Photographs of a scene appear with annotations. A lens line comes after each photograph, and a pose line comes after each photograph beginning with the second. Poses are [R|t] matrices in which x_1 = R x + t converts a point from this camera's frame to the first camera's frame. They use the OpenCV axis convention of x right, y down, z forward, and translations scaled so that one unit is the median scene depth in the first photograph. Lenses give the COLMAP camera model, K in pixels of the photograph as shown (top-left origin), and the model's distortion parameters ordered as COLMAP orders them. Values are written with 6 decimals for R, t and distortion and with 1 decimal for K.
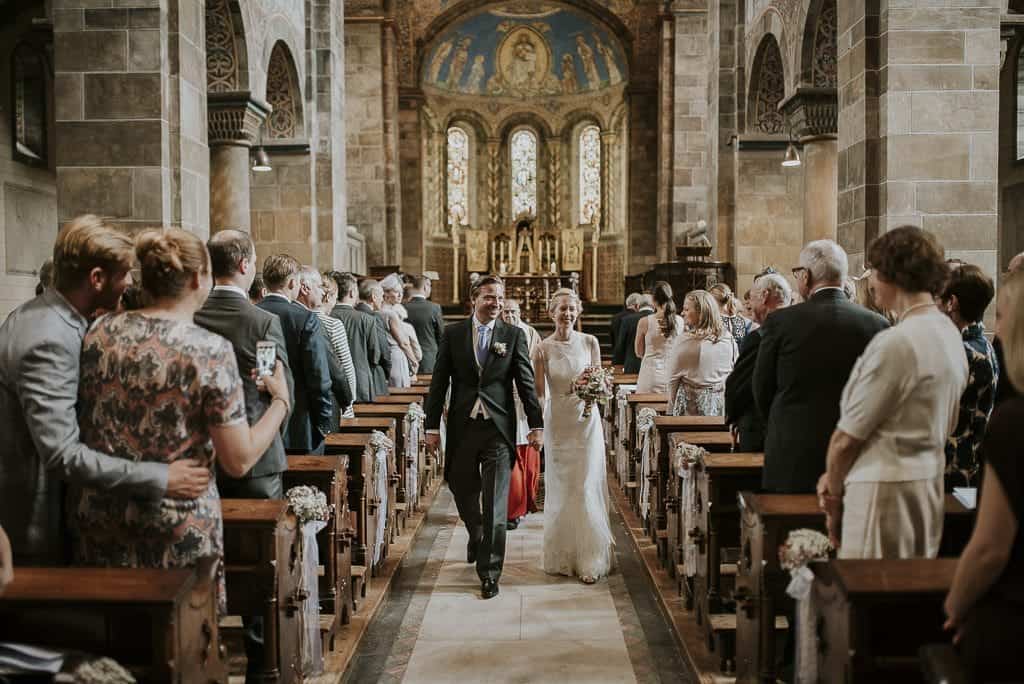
lens RADIAL K [[981.6, 0, 512.0], [0, 981.6, 342.0], [0, 0, 1]] dist [-0.065937, 0.012767]
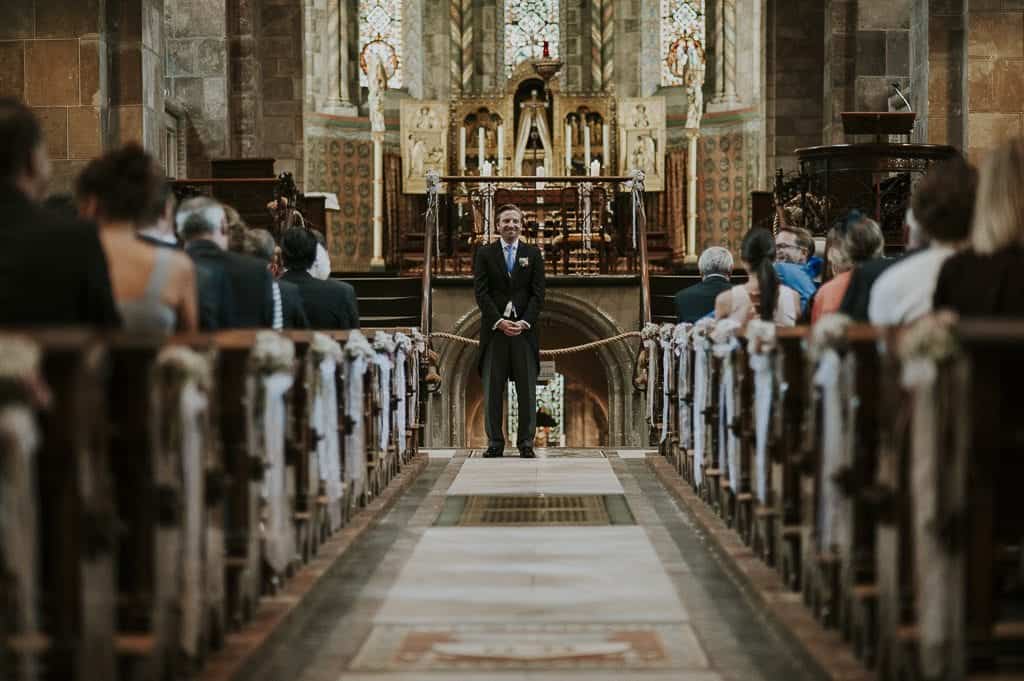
lens RADIAL K [[2481.9, 0, 512.0], [0, 2481.9, 340.5], [0, 0, 1]] dist [-0.003941, -0.332134]
pose [[0.999989, -0.000521, 0.004756, -0.001955], [0.000641, 0.999681, -0.025264, 0.021675], [-0.004741, 0.025267, 0.999670, -0.110241]]
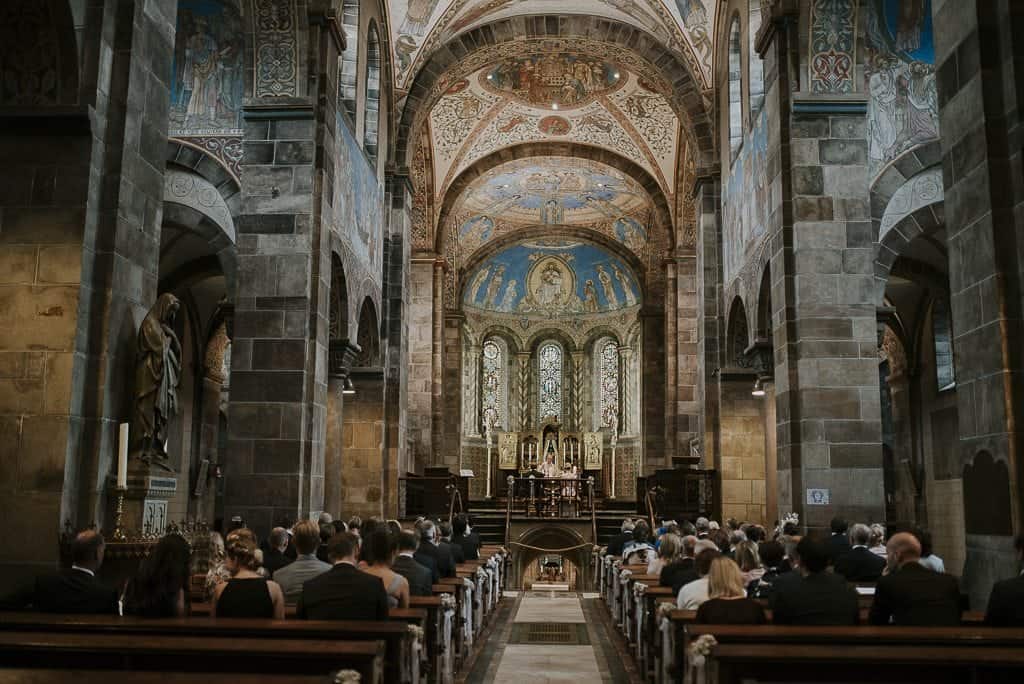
lens RADIAL K [[981.6, 0, 512.0], [0, 981.6, 342.0], [0, 0, 1]] dist [-0.065937, 0.012767]
pose [[0.999576, 0.010952, -0.026964, -0.002159], [-0.015992, 0.980773, -0.194498, 0.002578], [0.024315, 0.194847, 0.980532, -0.119132]]
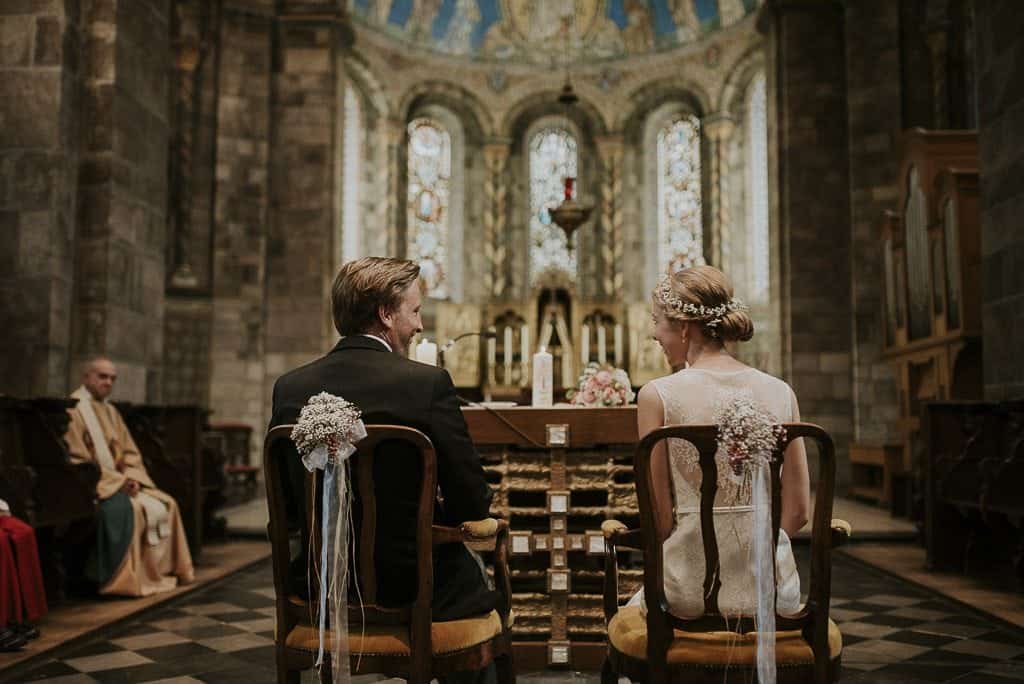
lens RADIAL K [[981.6, 0, 512.0], [0, 981.6, 342.0], [0, 0, 1]] dist [-0.065937, 0.012767]
pose [[0.999425, 0.004281, -0.033632, 0.008321], [-0.008277, 0.992789, -0.119591, -0.035172], [0.032877, 0.119800, 0.992253, 0.505209]]
